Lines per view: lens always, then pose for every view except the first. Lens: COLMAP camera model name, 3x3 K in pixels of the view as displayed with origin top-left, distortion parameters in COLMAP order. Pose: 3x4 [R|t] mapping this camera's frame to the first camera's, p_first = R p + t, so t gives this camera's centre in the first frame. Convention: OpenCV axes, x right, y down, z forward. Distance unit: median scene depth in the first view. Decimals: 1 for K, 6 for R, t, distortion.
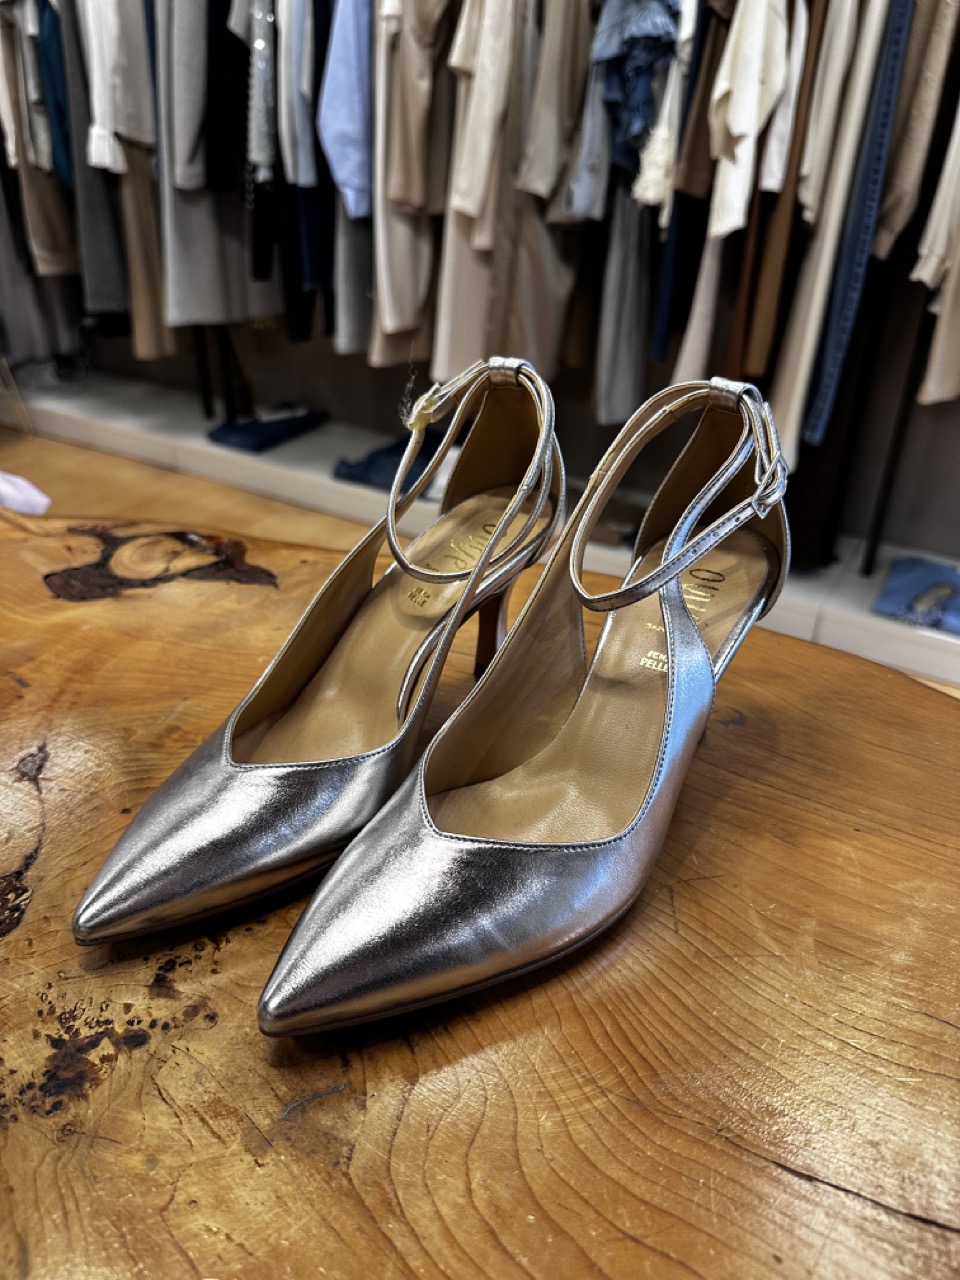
lens RADIAL K [[896.4, 0, 490.2], [0, 896.4, 640.1], [0, 0, 1]] dist [-0.031174, 0.002875]
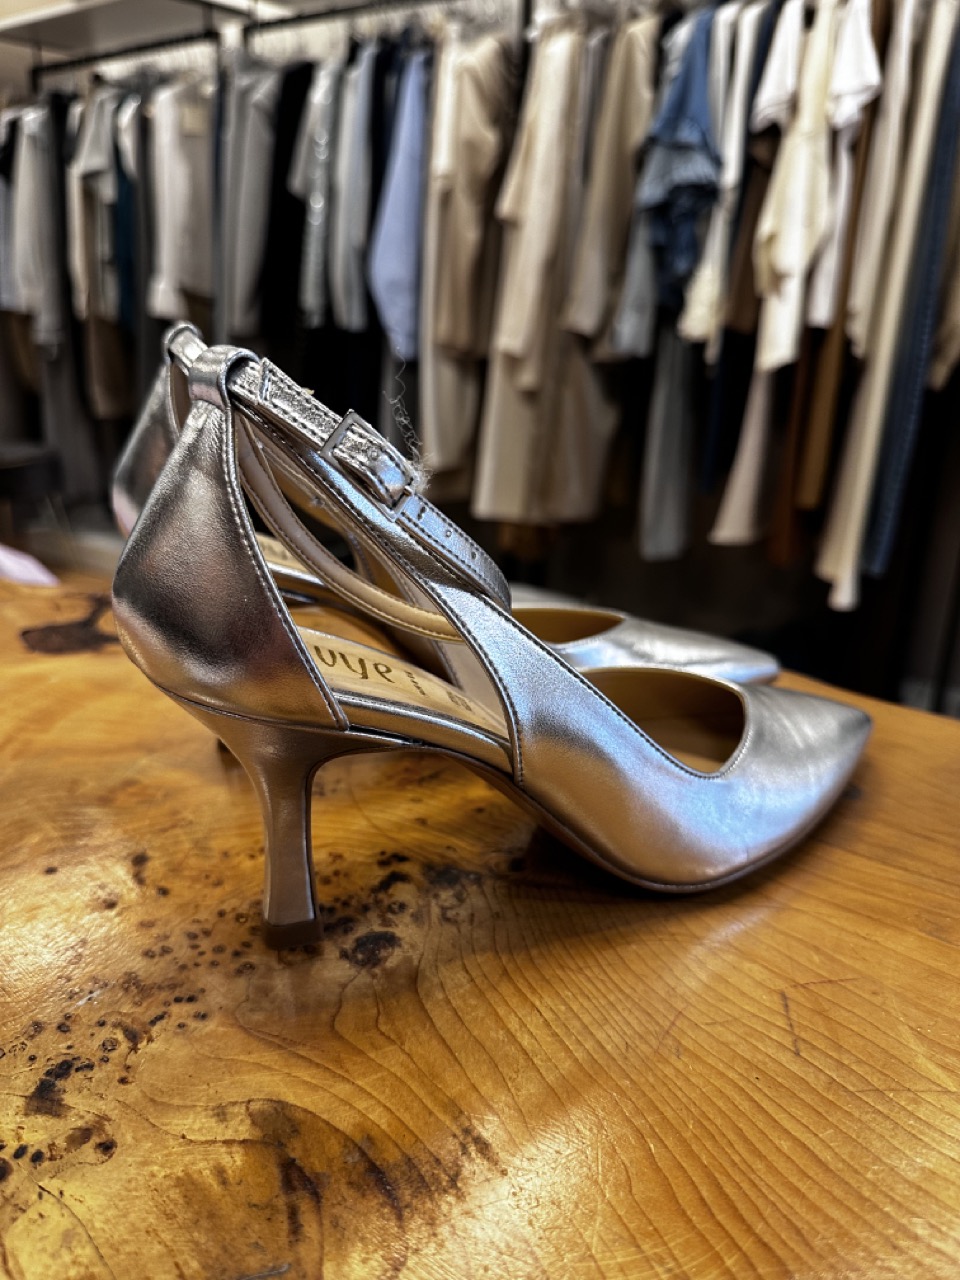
lens RADIAL K [[924.8, 0, 480.0], [0, 924.8, 640.0], [0, 0, 1]] dist [-0.044413, 0.008205]
pose [[0.998332, 0.015626, -0.055583, 0.000675], [-0.024656, 0.985871, -0.165682, 0.141525], [0.052209, 0.166776, 0.984612, 0.254886]]
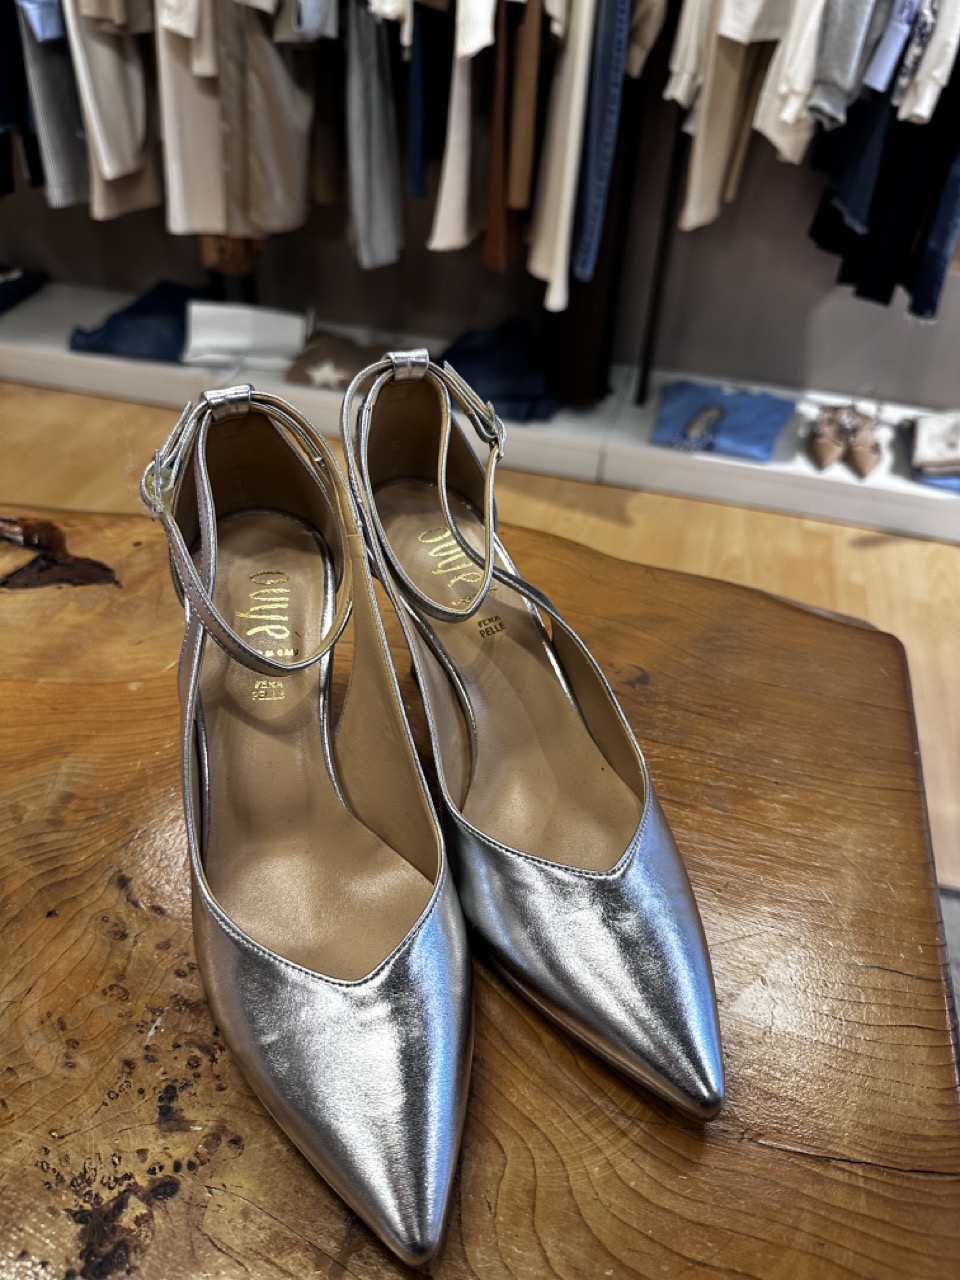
lens RADIAL K [[894.2, 0, 470.7], [0, 894.2, 645.3], [0, 0, 1]] dist [-0.029632, 0.003805]
pose [[0.967435, -0.159783, 0.196311, -0.155059], [0.122001, 0.973891, 0.191447, -0.239910], [-0.221776, -0.161263, 0.961670, 0.091456]]
